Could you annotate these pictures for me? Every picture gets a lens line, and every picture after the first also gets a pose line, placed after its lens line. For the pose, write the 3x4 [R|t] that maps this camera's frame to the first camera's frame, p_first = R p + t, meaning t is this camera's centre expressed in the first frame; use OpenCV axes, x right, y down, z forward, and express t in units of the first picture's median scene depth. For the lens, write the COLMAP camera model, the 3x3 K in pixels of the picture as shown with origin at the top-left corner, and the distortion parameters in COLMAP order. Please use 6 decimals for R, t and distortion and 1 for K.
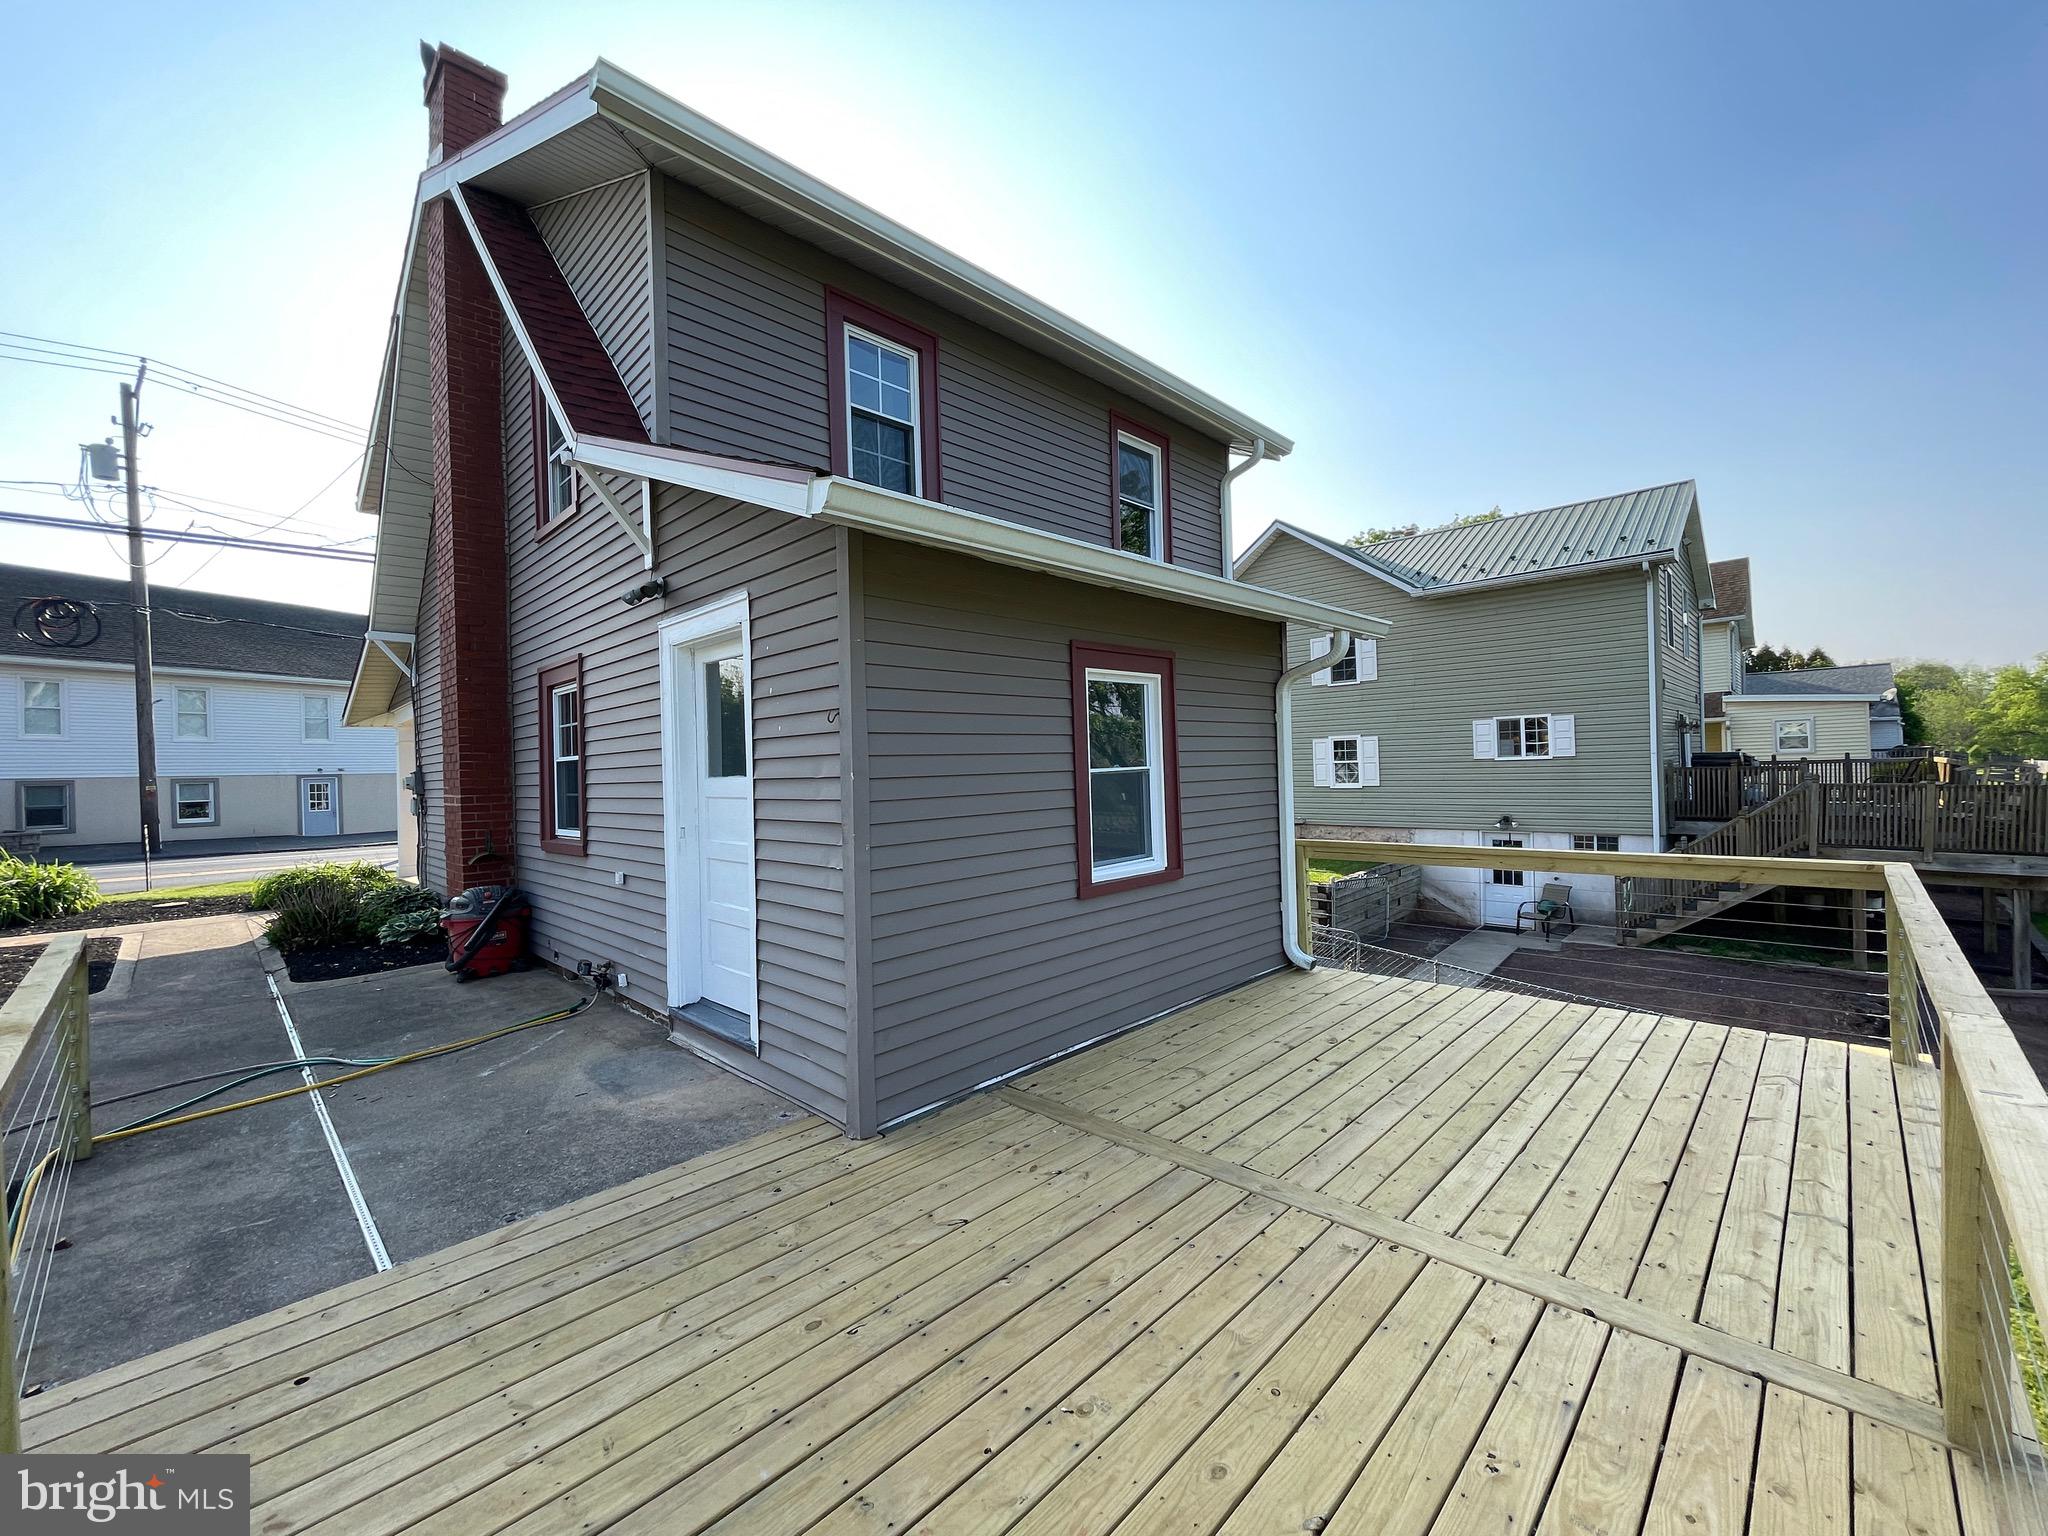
lens RADIAL K [[823.4, 0, 1024.0], [0, 823.4, 768.0], [0, 0, 1]] dist [-0.005743, 0.000892]
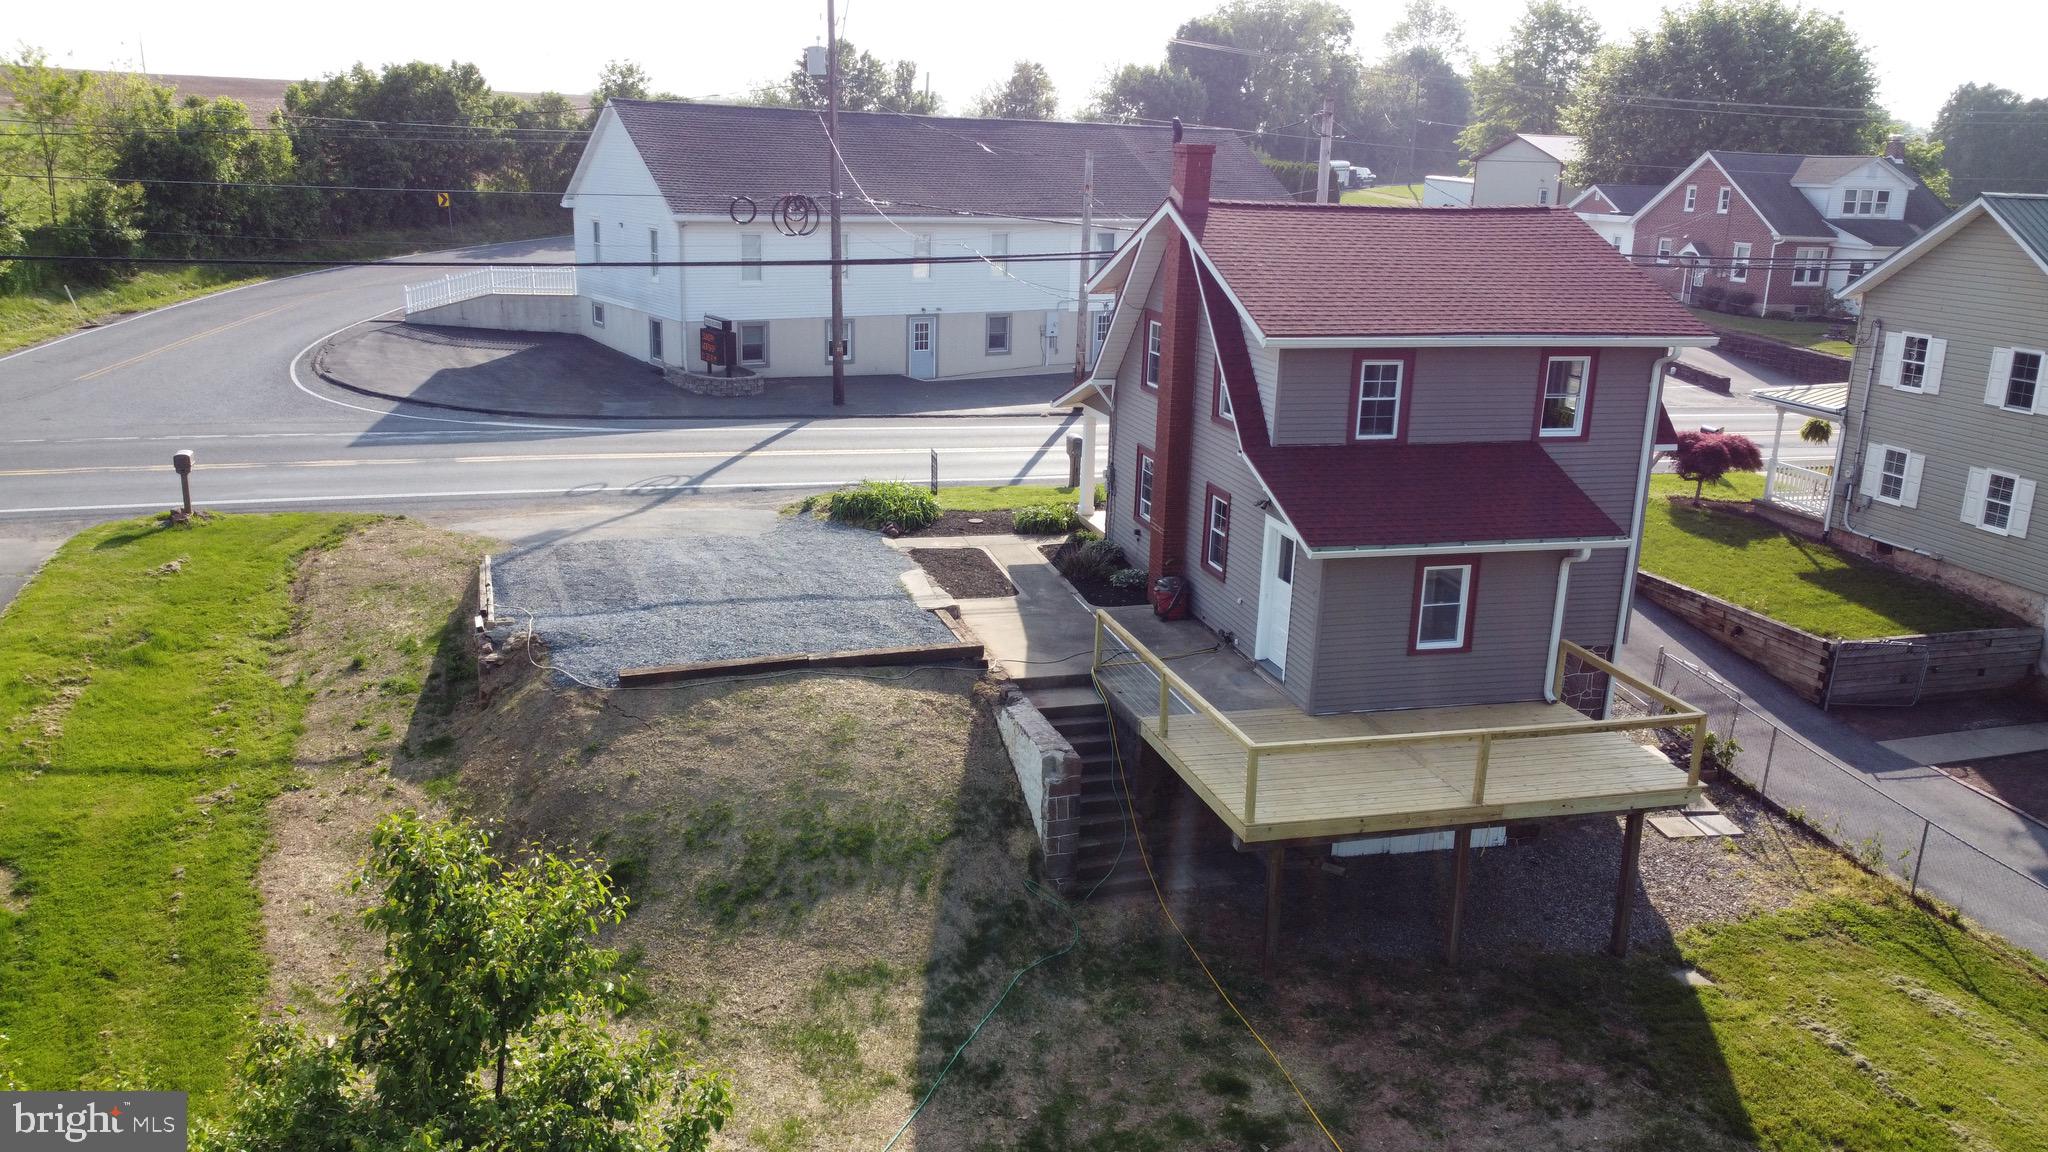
lens RADIAL K [[1526.9, 0, 1028.0], [0, 1526.9, 586.6], [0, 0, 1]] dist [0.008141, -0.006531]
pose [[0.857782, 0.190815, -0.477284, 0.870558], [-0.055205, 0.957372, 0.283535, -0.902364], [0.511040, -0.216862, 0.831750, -2.390277]]
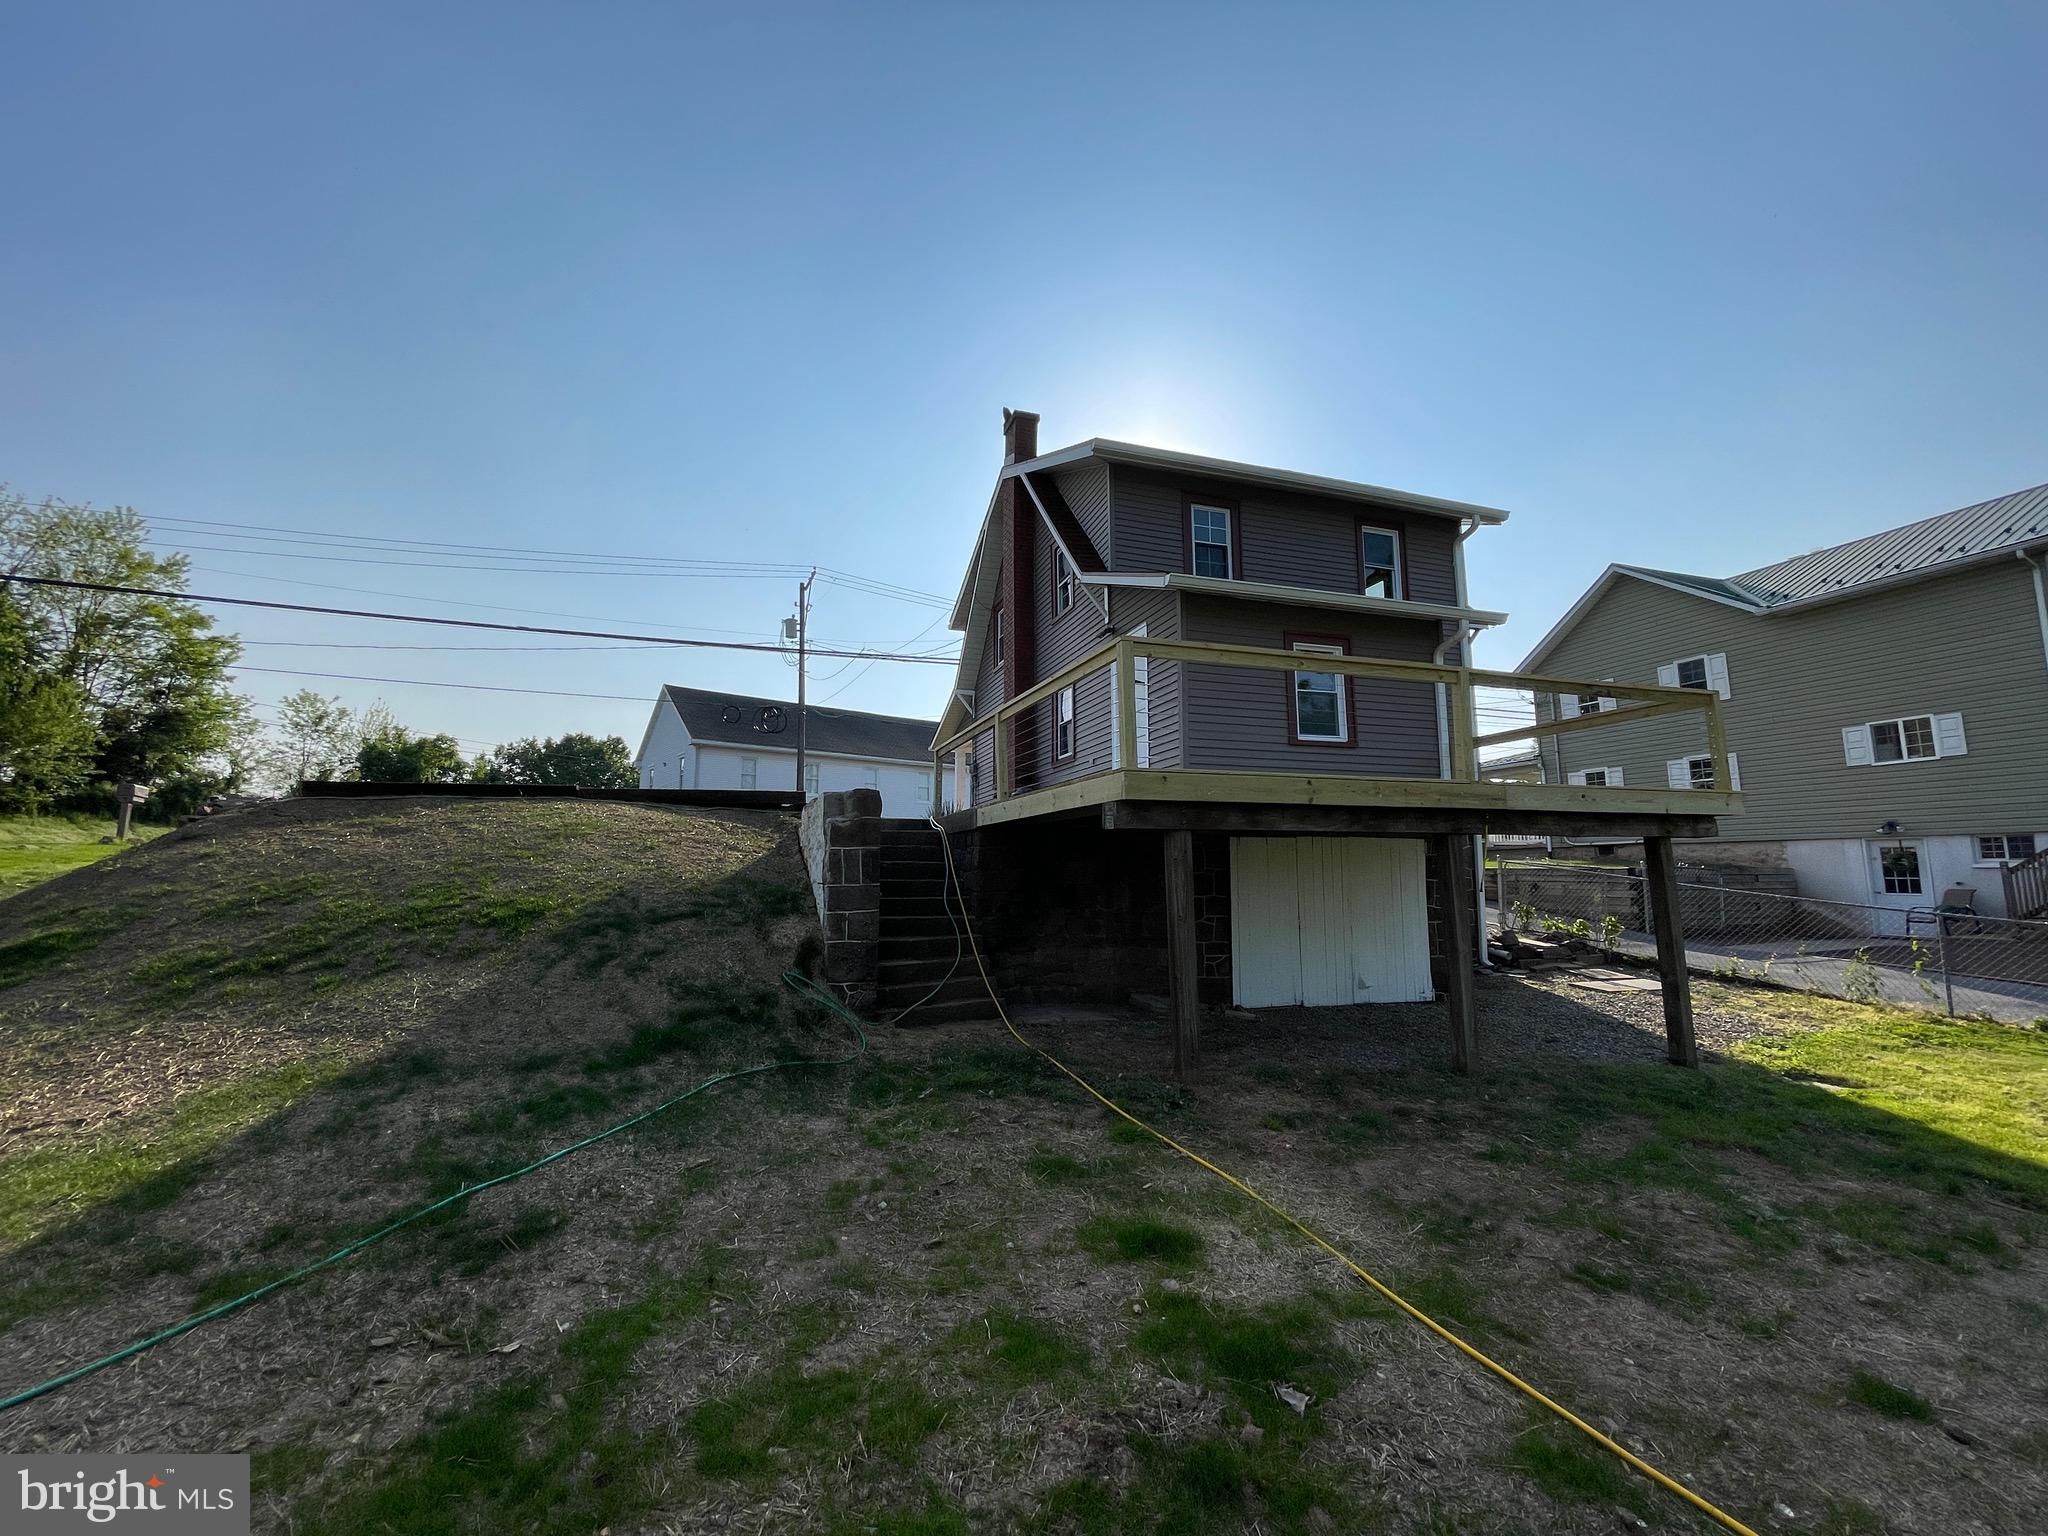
lens RADIAL K [[823.4, 0, 1024.0], [0, 823.4, 768.0], [0, 0, 1]] dist [-0.005743, 0.000892]
pose [[0.889536, -0.032147, -0.455732, 0.294281], [-0.023143, 0.993070, -0.115221, 0.332759], [0.456278, 0.113041, 0.882628, -0.853068]]
